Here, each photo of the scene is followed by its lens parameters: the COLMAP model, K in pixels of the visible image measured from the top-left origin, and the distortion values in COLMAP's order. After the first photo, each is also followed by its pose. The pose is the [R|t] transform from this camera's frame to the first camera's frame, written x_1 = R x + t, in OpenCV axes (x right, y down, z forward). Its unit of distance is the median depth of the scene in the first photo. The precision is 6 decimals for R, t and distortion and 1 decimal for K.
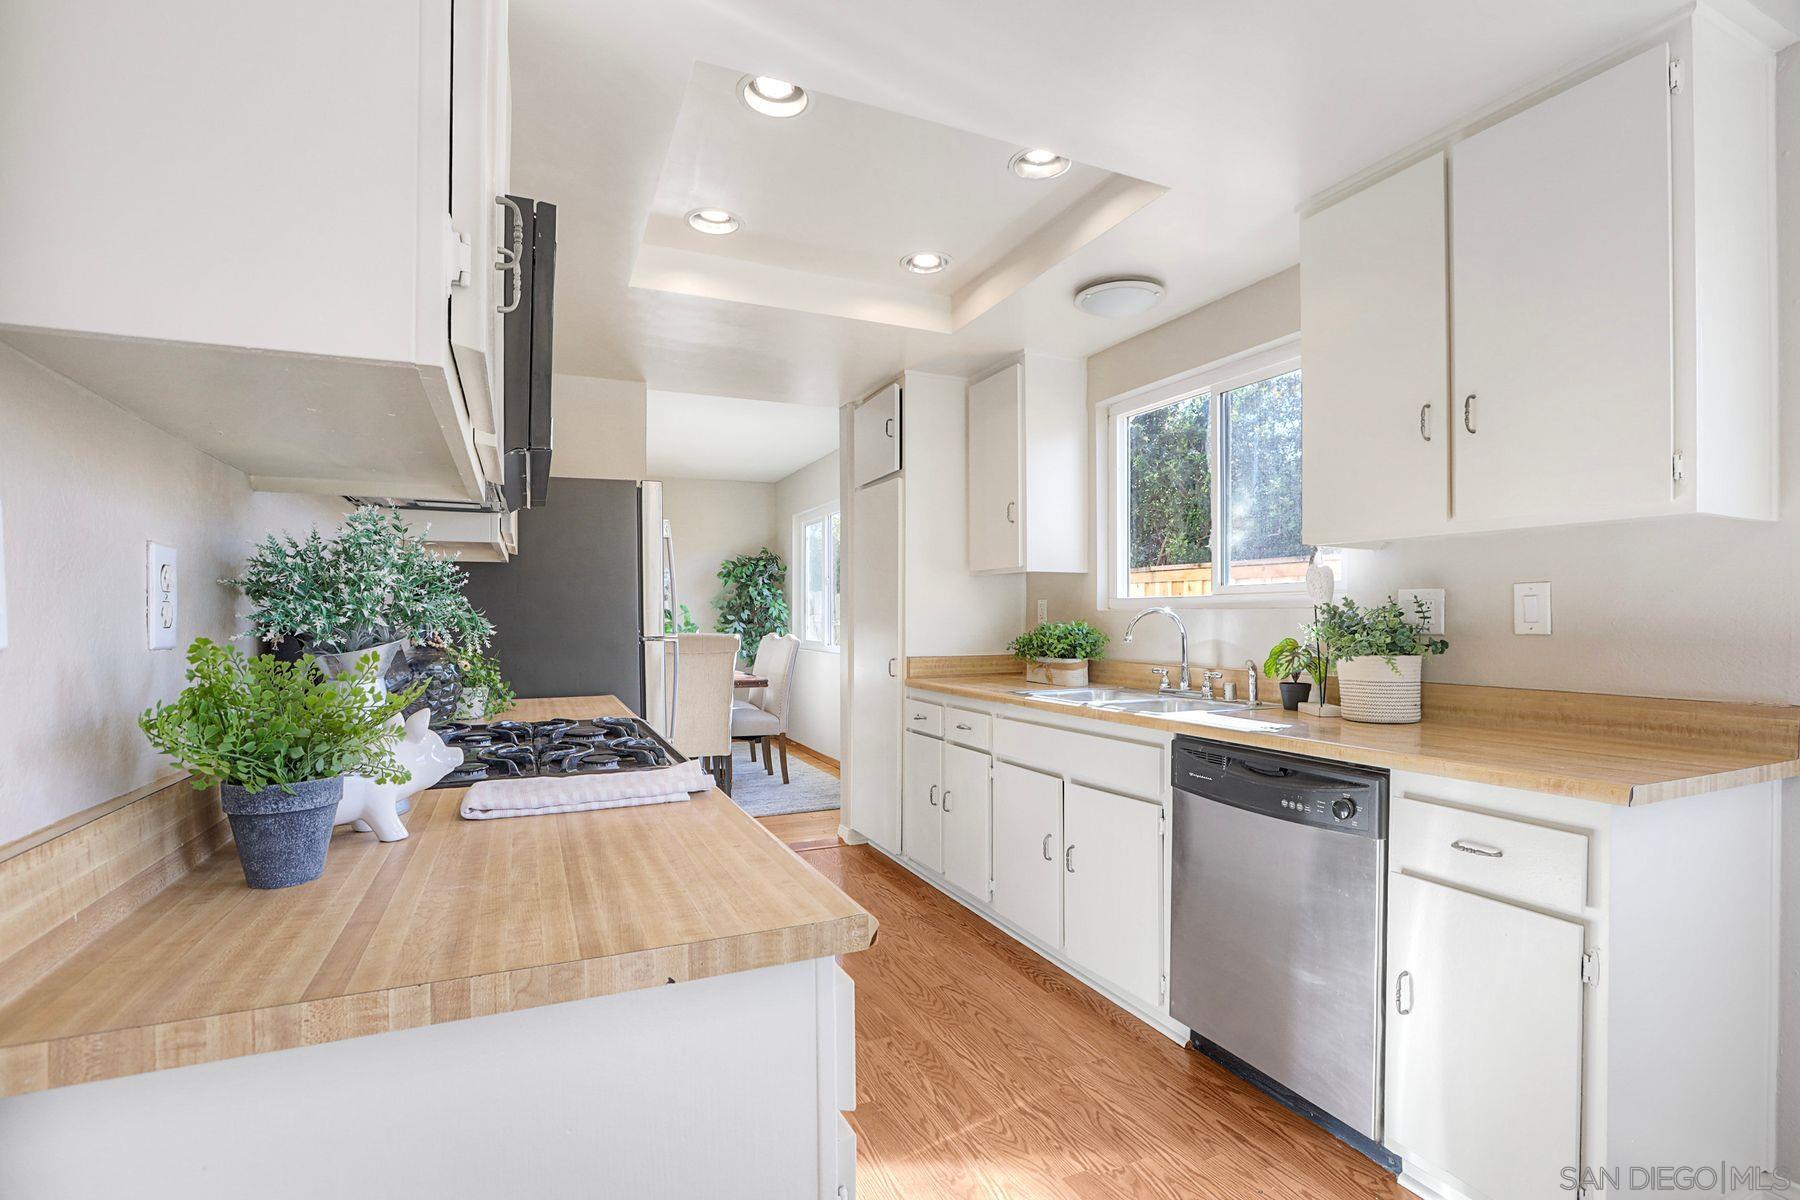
lens RADIAL K [[833.7, 0, 919.1], [0, 833.7, 615.3], [0, 0, 1]] dist [-0.050296, 0.030281]
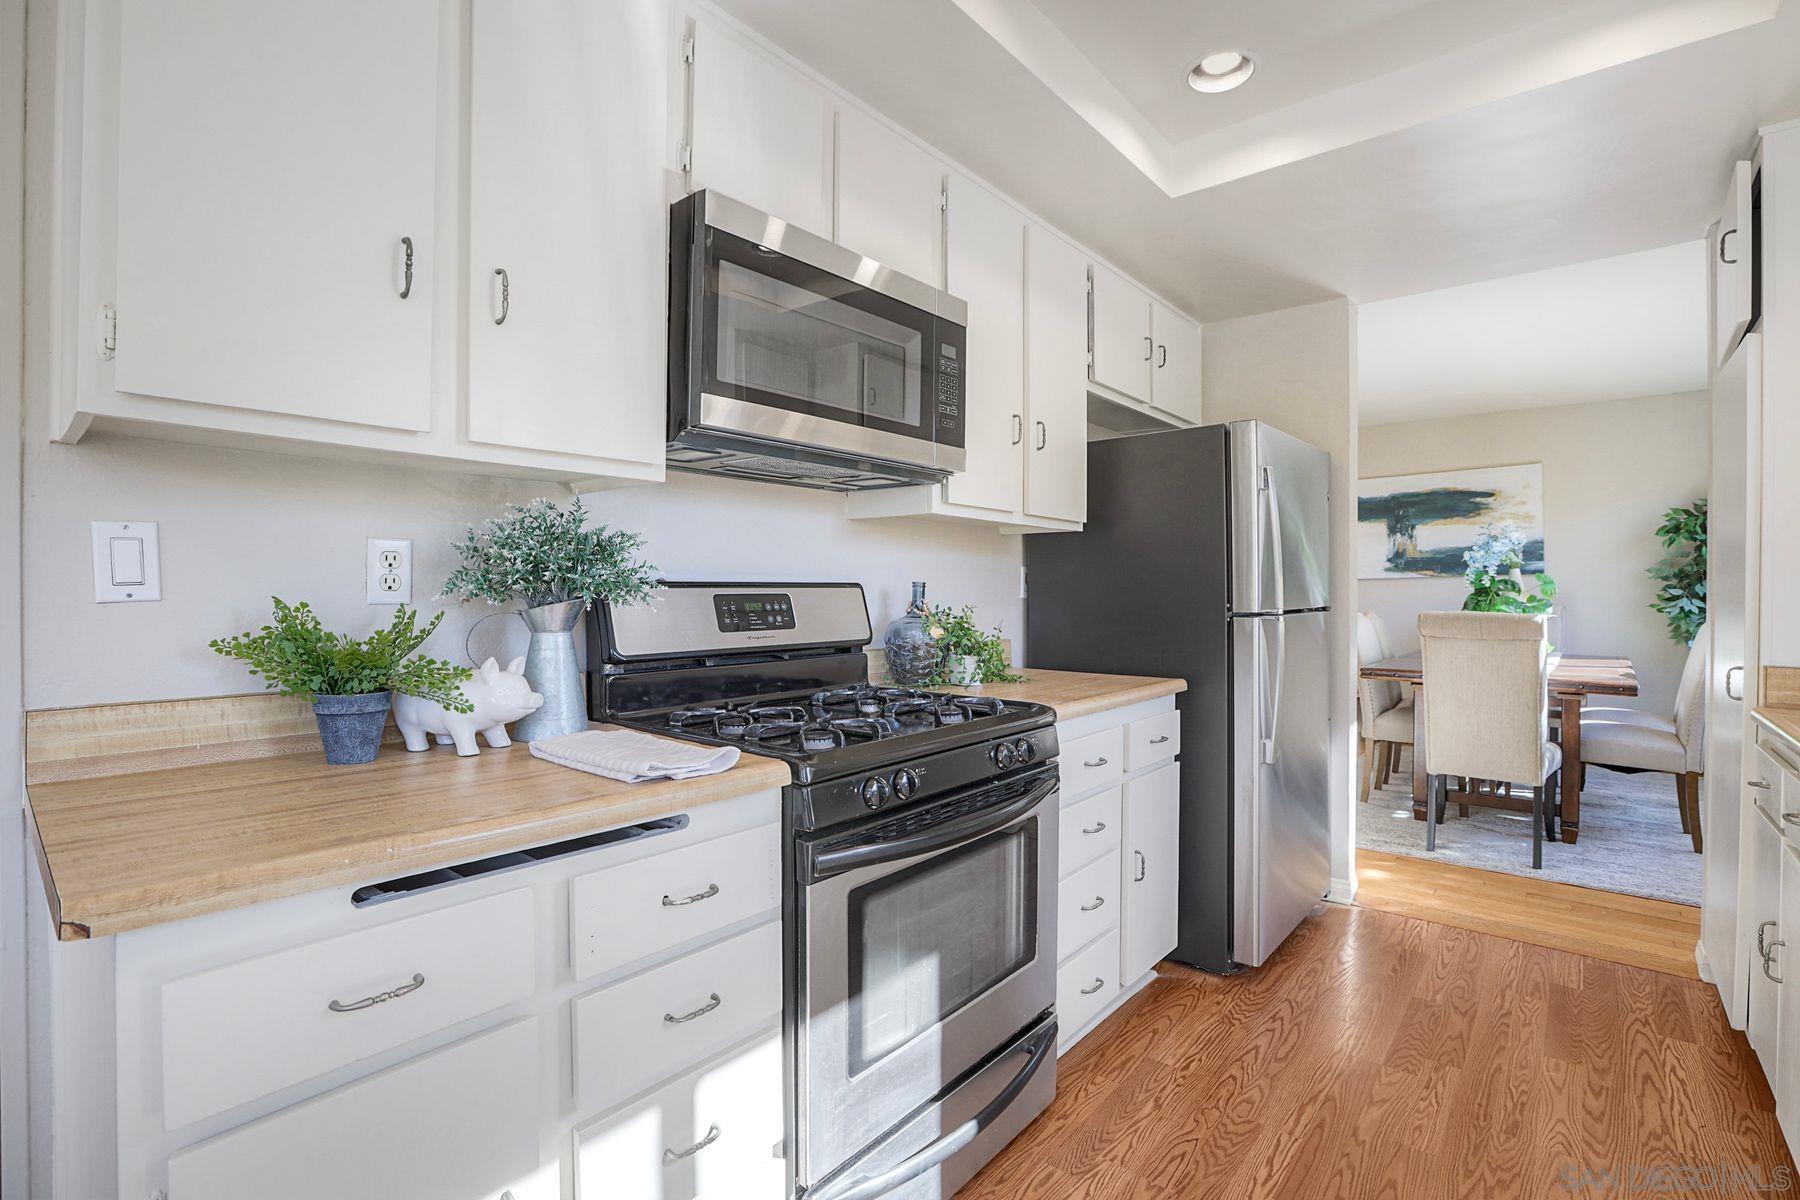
lens RADIAL K [[827.4, 0, 912.3], [0, 827.4, 589.0], [0, 0, 1]] dist [-0.051932, 0.016645]
pose [[0.410825, 0.002387, -0.911711, 0.352801], [-0.001582, 0.999997, 0.001905, 0.001046], [0.911713, 0.000659, 0.410827, 0.460339]]
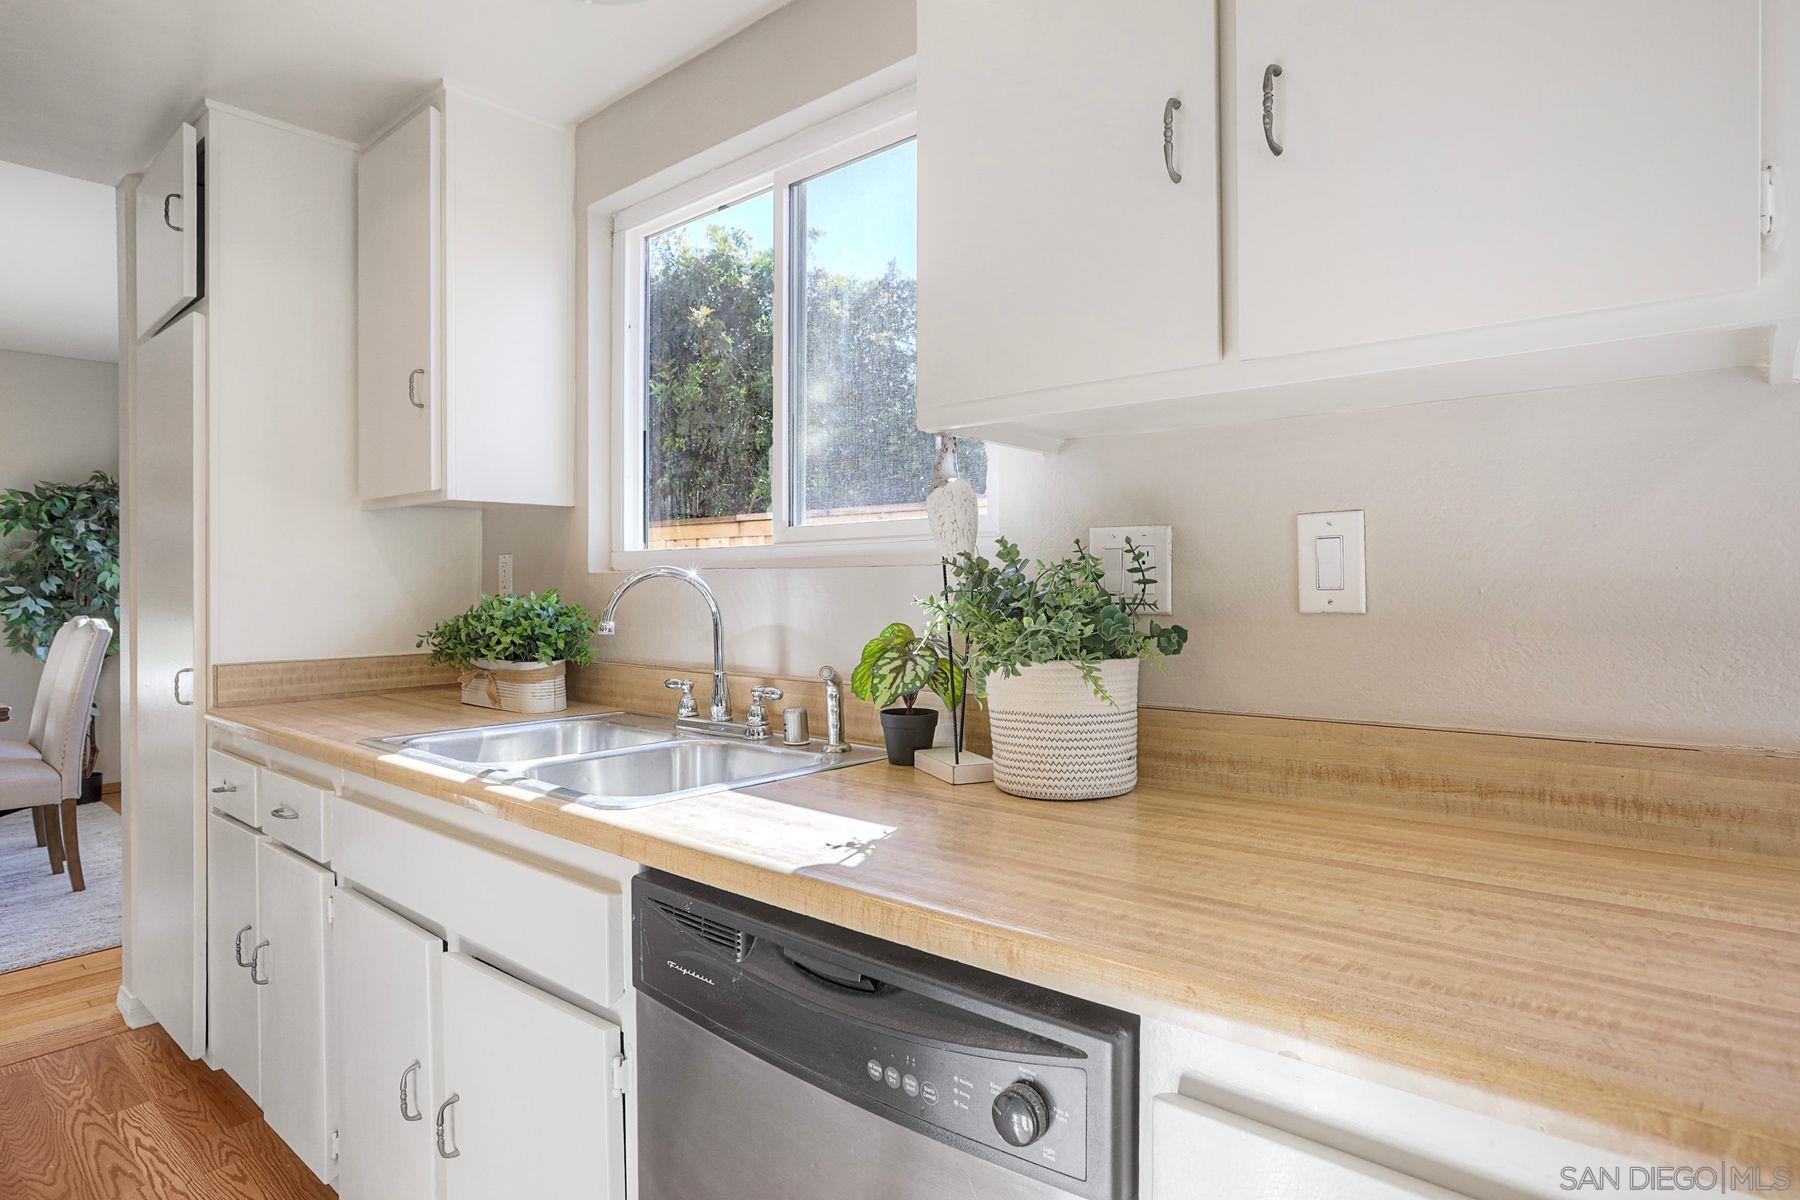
lens RADIAL K [[962.9, 0, 898.0], [0, 962.9, 587.4], [0, 0, 1]] dist [0.001383, 0.001237]
pose [[0.920982, -0.007646, 0.389531, 0.221115], [0.005719, 0.999965, 0.006107, 0.001928], [-0.389564, -0.003397, 0.920993, 0.461245]]
